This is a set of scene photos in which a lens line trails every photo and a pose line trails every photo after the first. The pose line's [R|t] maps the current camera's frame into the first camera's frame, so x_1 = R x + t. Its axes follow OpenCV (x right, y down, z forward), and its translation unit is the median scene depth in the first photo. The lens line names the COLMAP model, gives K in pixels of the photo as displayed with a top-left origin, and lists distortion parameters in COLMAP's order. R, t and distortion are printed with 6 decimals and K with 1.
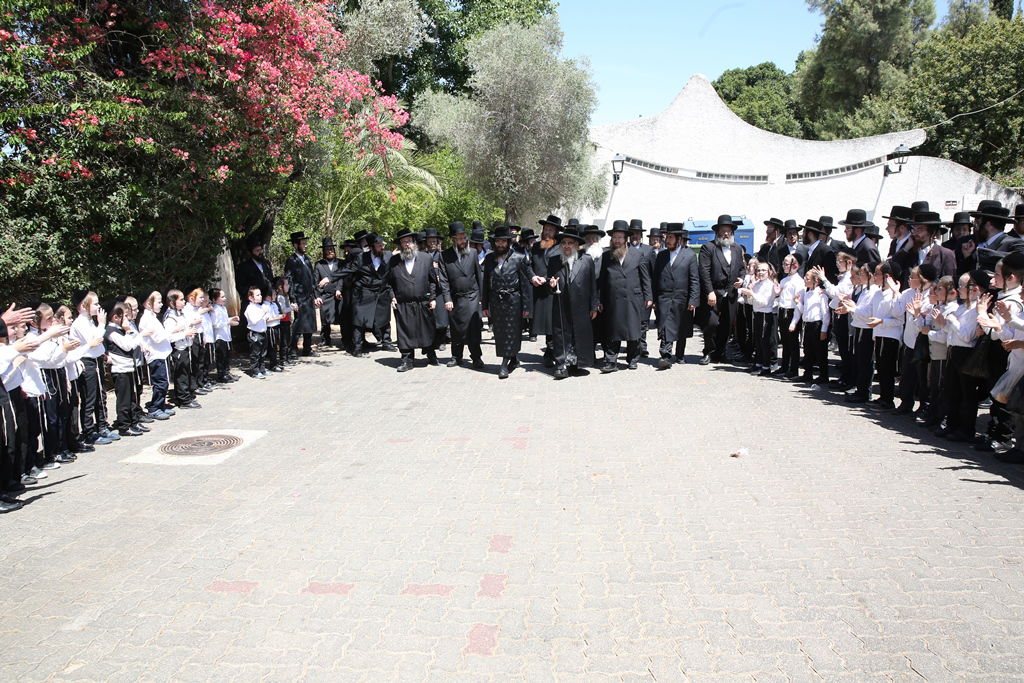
lens RADIAL K [[688.5, 0, 512.0], [0, 688.5, 341.5], [0, 0, 1]] dist [-0.099409, 0.078539]
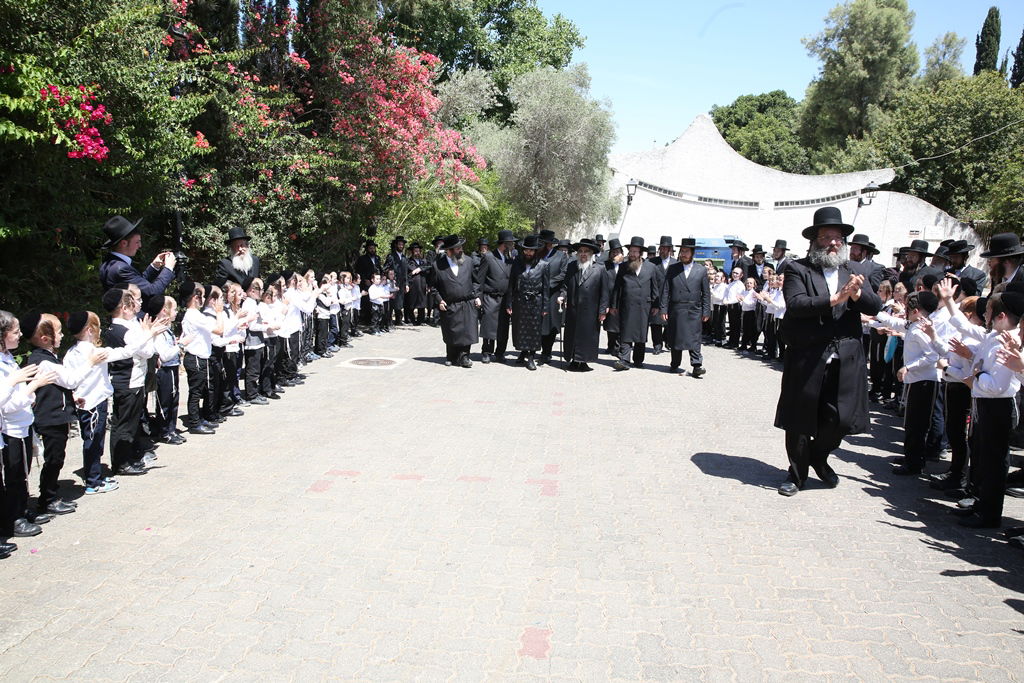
lens RADIAL K [[694.4, 0, 512.0], [0, 694.4, 341.5], [0, 0, 1]] dist [-0.101238, 0.083260]
pose [[0.998855, 0.045798, -0.013827, -0.023805], [-0.045913, 0.998913, -0.008107, 0.026651], [0.013441, 0.008733, 0.999872, -0.198997]]
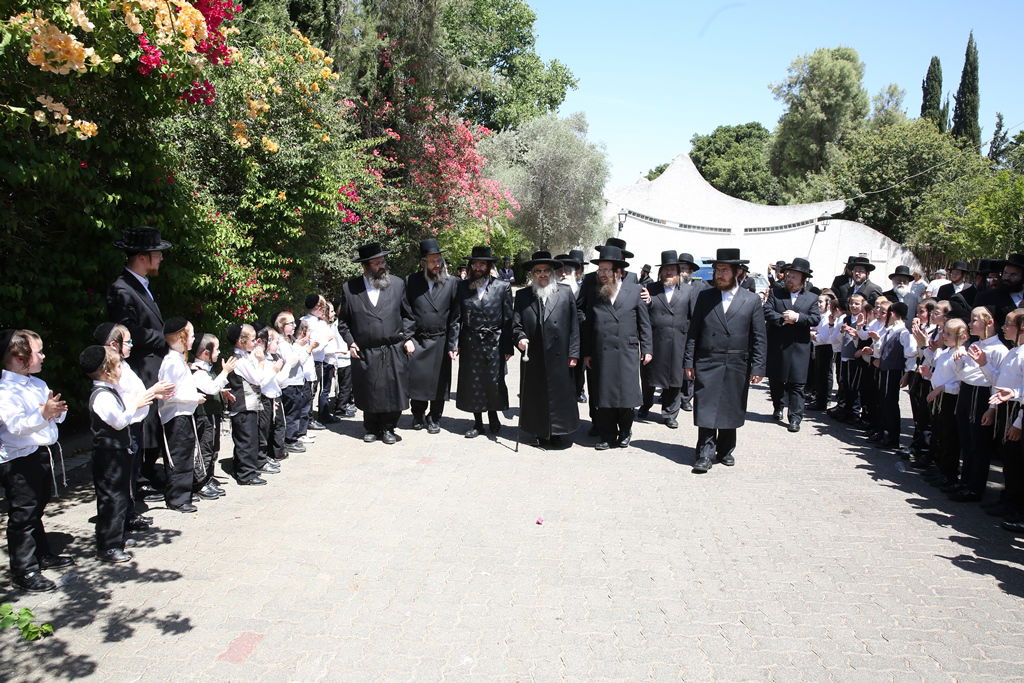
lens RADIAL K [[694.4, 0, 512.0], [0, 694.4, 341.5], [0, 0, 1]] dist [-0.101238, 0.083260]
pose [[0.998988, 0.044067, 0.008997, -0.071032], [-0.043727, 0.998428, -0.035065, 0.053408], [-0.010529, 0.034636, 0.999345, -0.393138]]
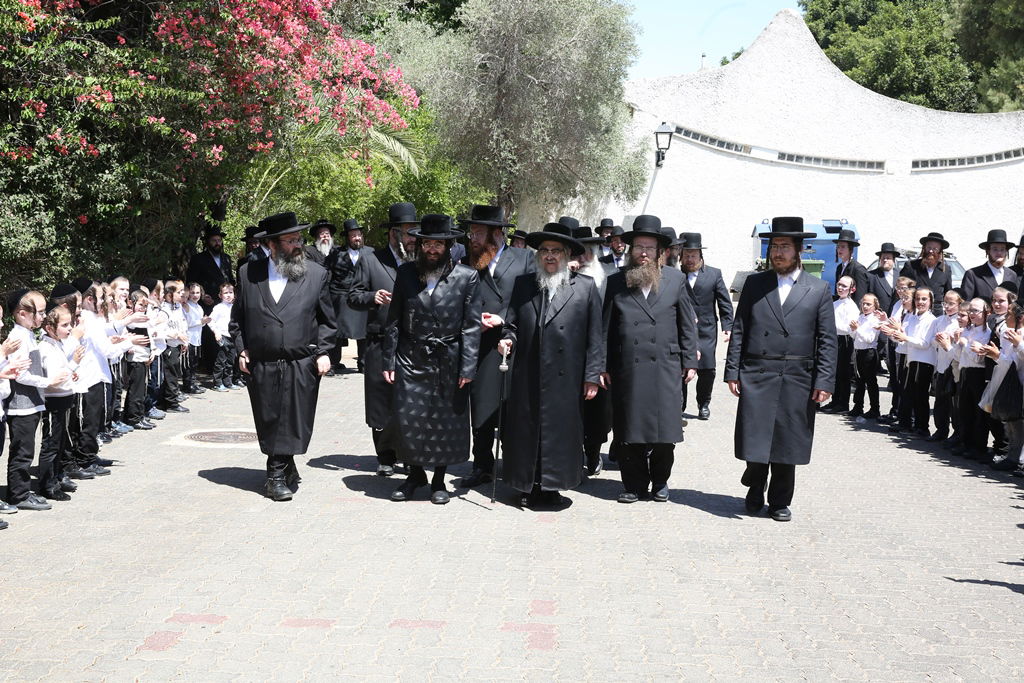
lens RADIAL K [[1226.4, 0, 512.0], [0, 1226.4, 341.5], [0, 0, 1]] dist [0.067458, 0.082191]
pose [[0.998338, 0.046915, 0.033478, -0.029551], [-0.044819, 0.997140, -0.060846, 0.028246], [-0.036237, 0.059244, 0.997586, -0.222759]]
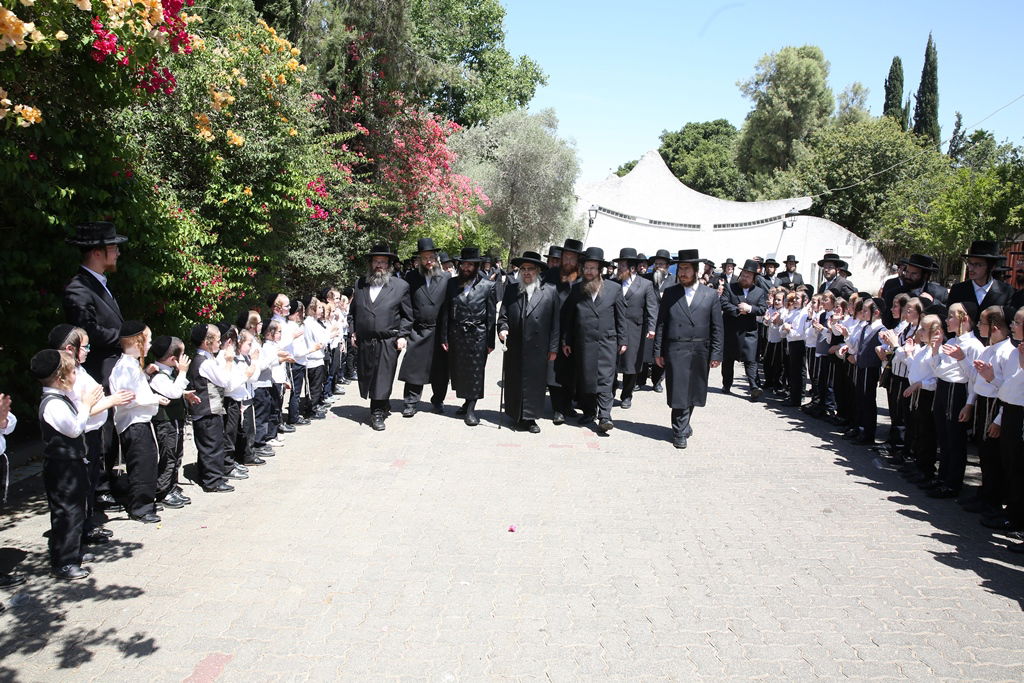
lens RADIAL K [[694.4, 0, 512.0], [0, 694.4, 341.5], [0, 0, 1]] dist [-0.101238, 0.083260]
pose [[0.997944, 0.037322, 0.052097, -0.072737], [-0.035712, 0.998865, -0.031504, 0.052446], [-0.053213, 0.029579, 0.998145, -0.387794]]
